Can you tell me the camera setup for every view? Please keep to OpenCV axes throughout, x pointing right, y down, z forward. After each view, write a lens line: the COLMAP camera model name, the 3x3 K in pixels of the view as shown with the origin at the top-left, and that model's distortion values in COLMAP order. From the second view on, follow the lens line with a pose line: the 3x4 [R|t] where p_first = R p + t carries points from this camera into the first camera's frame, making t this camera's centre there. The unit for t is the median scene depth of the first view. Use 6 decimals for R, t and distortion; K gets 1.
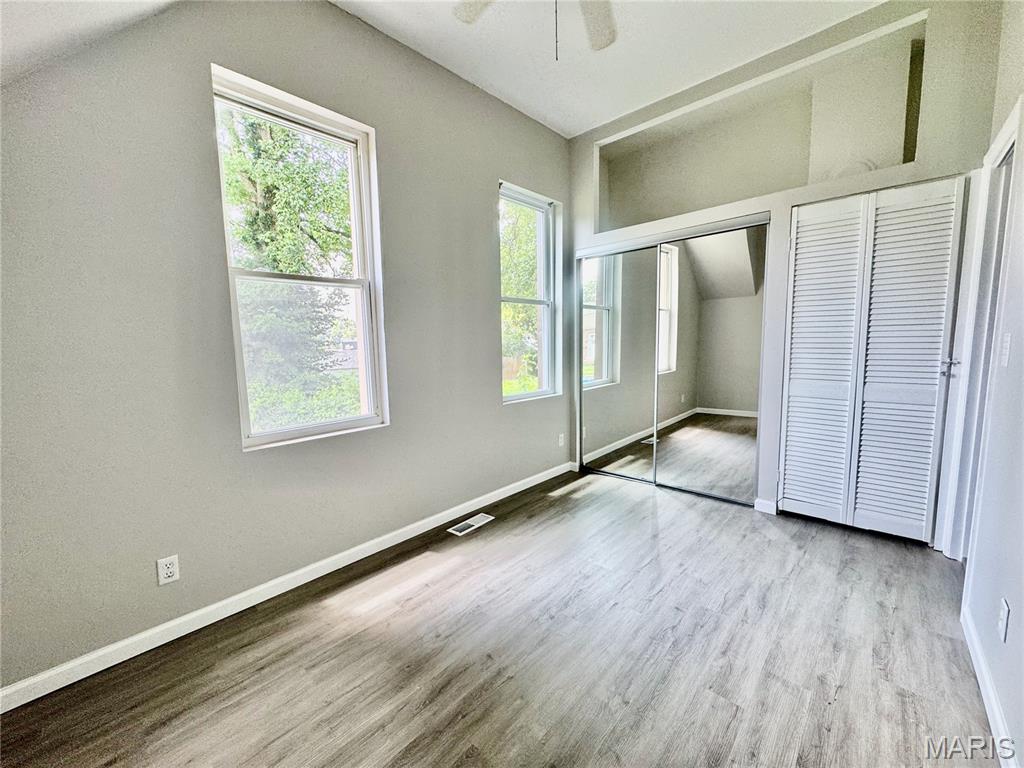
lens RADIAL K [[409.3, 0, 511.1], [0, 409.3, 385.0], [0, 0, 1]] dist [-0.001904, 0.000494]
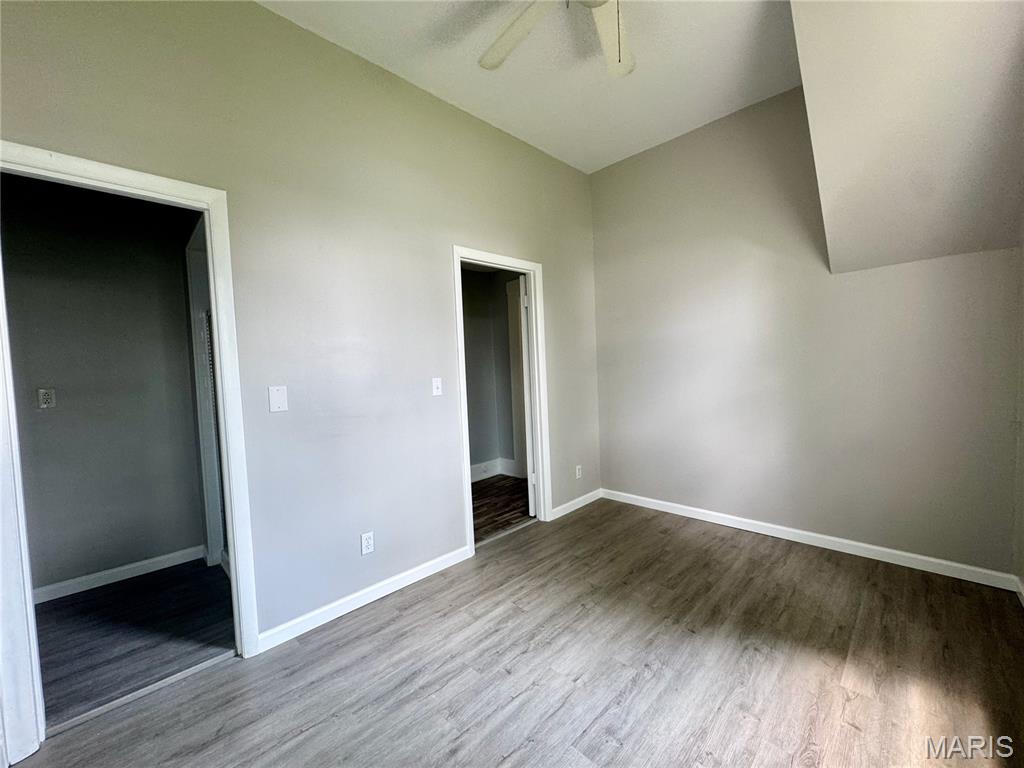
lens RADIAL K [[409.3, 0, 511.1], [0, 409.3, 385.0], [0, 0, 1]] dist [-0.001904, 0.000494]
pose [[-0.996790, 0.063084, 0.049297, 0.335032], [0.069803, 0.986332, 0.149253, -0.230873], [-0.039208, 0.152215, -0.987569, 1.906493]]
